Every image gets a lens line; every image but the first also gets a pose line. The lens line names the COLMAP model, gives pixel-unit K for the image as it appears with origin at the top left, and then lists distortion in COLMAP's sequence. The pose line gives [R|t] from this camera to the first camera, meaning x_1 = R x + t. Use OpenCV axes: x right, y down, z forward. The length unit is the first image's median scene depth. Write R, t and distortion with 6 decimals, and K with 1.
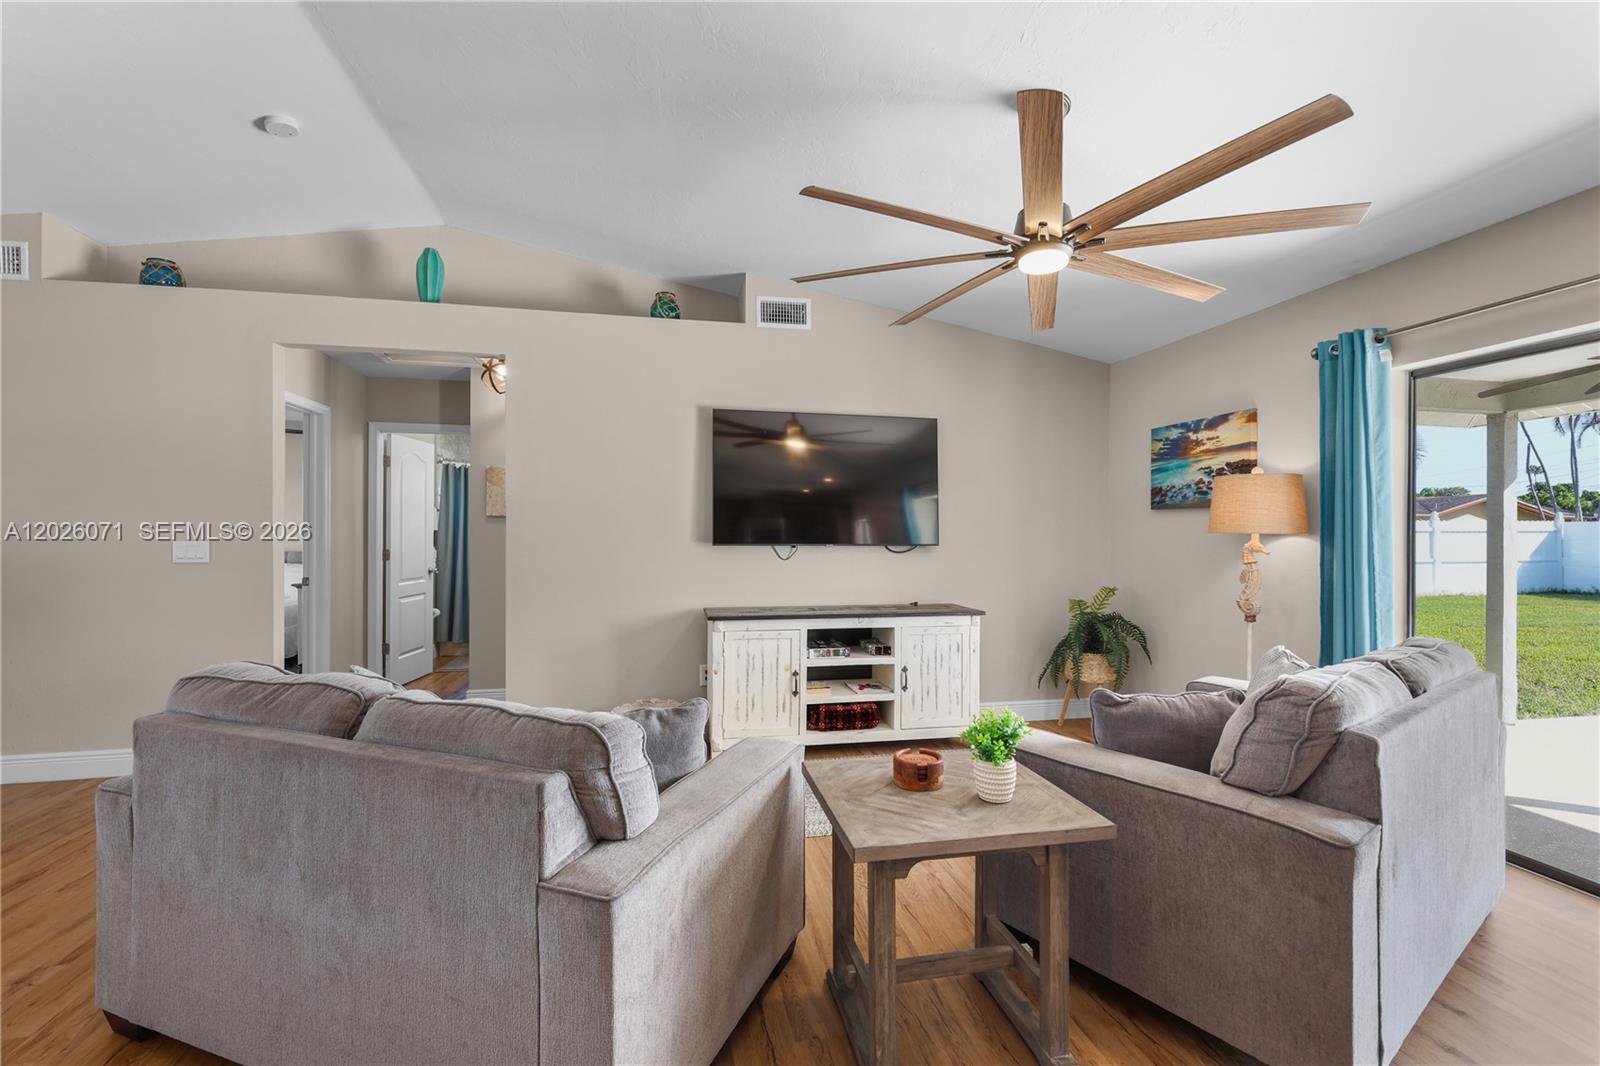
lens RADIAL K [[702.1, 0, 797.8], [0, 702.1, 532.7], [0, 0, 1]] dist [0.001555, 0.002846]
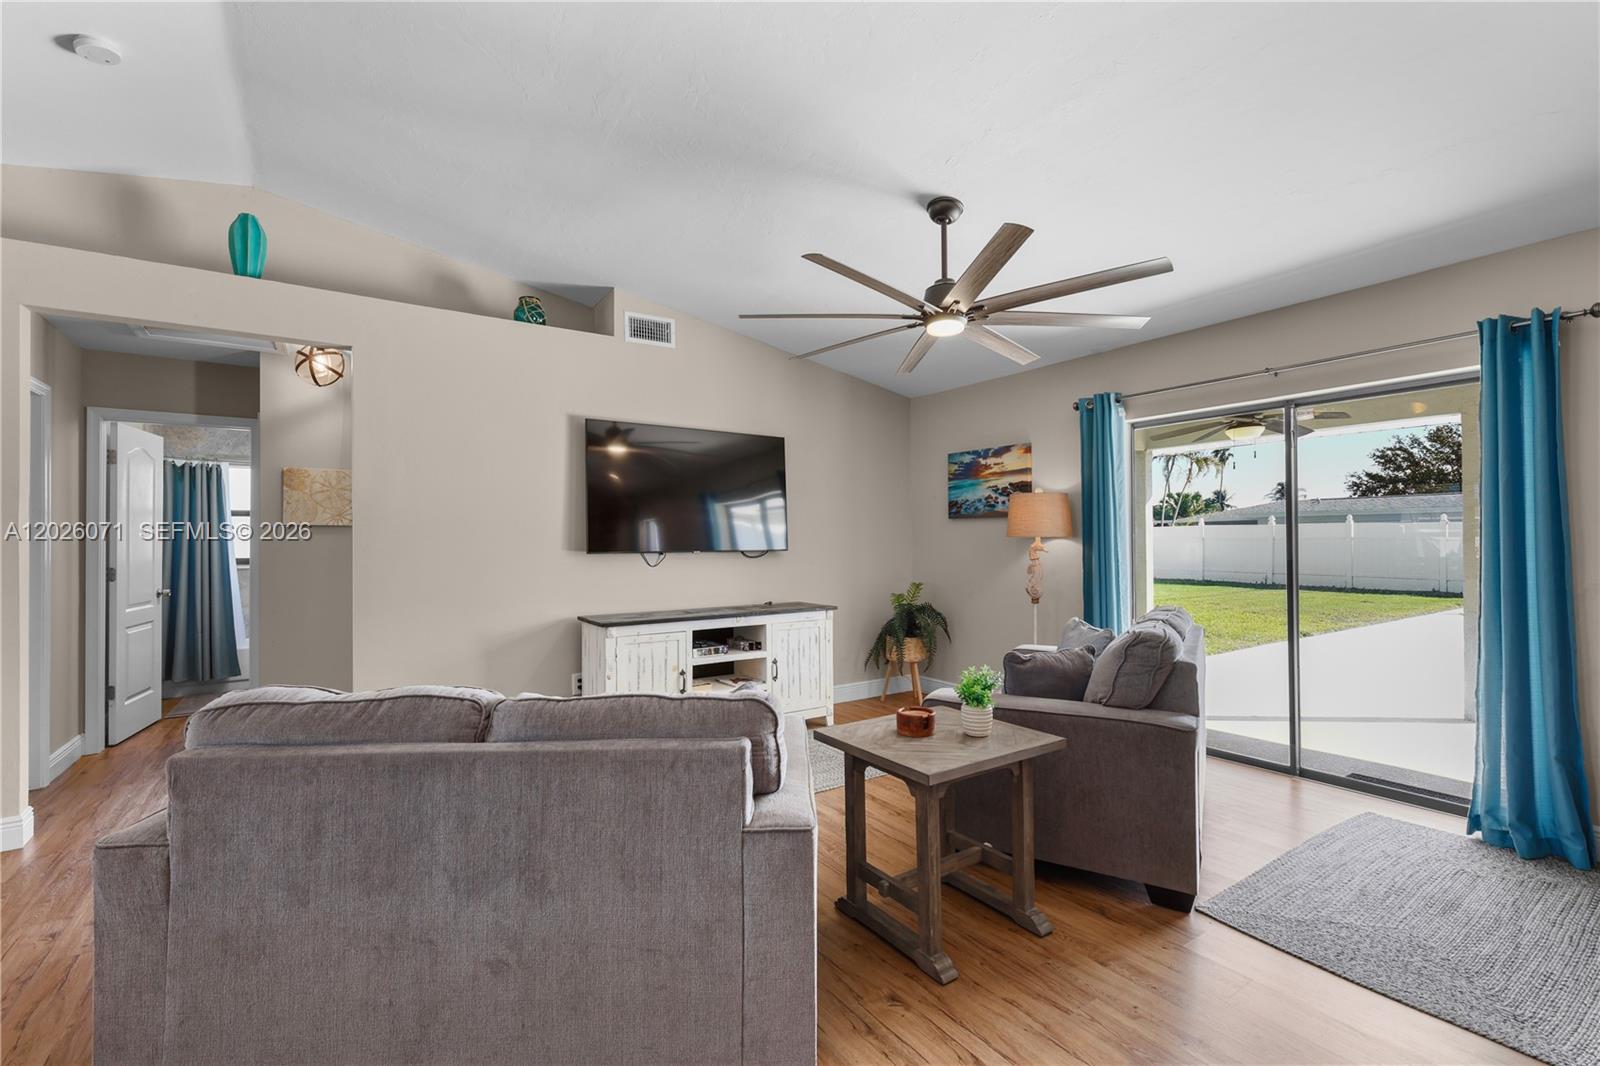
lens RADIAL K [[702.1, 0, 800.9], [0, 702.1, 531.9], [0, 0, 1]] dist [0.001555, 0.002846]
pose [[0.923878, -0.006250, 0.382637, -0.253587], [0.010811, 0.999894, -0.009773, -0.000247], [-0.382535, 0.013166, 0.923847, -0.055671]]
